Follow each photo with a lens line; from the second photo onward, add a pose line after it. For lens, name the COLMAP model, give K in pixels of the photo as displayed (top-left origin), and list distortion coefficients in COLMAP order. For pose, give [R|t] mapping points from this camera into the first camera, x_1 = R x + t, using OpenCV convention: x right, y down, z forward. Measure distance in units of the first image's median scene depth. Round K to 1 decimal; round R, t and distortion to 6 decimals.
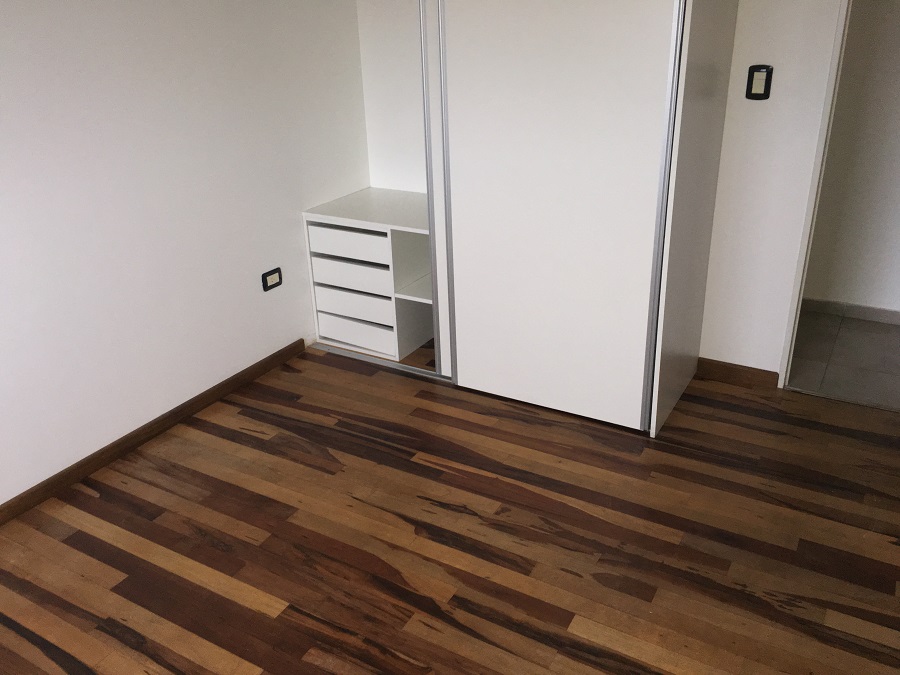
lens RADIAL K [[759.2, 0, 455.4], [0, 759.2, 340.6], [0, 0, 1]] dist [0.049681, -0.033699]
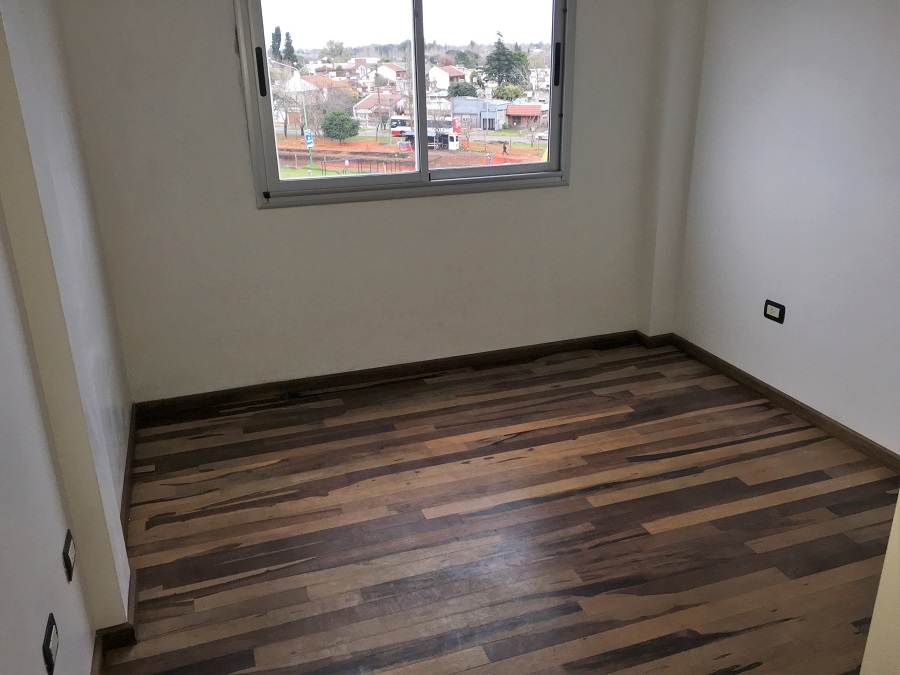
lens RADIAL K [[759.2, 0, 451.0], [0, 759.2, 338.4], [0, 0, 1]] dist [0.049681, -0.033699]
pose [[-0.660008, 0.308791, -0.684863, 0.706549], [-0.260228, 0.761213, 0.594000, -0.514243], [0.704748, 0.570266, -0.422051, 1.085084]]
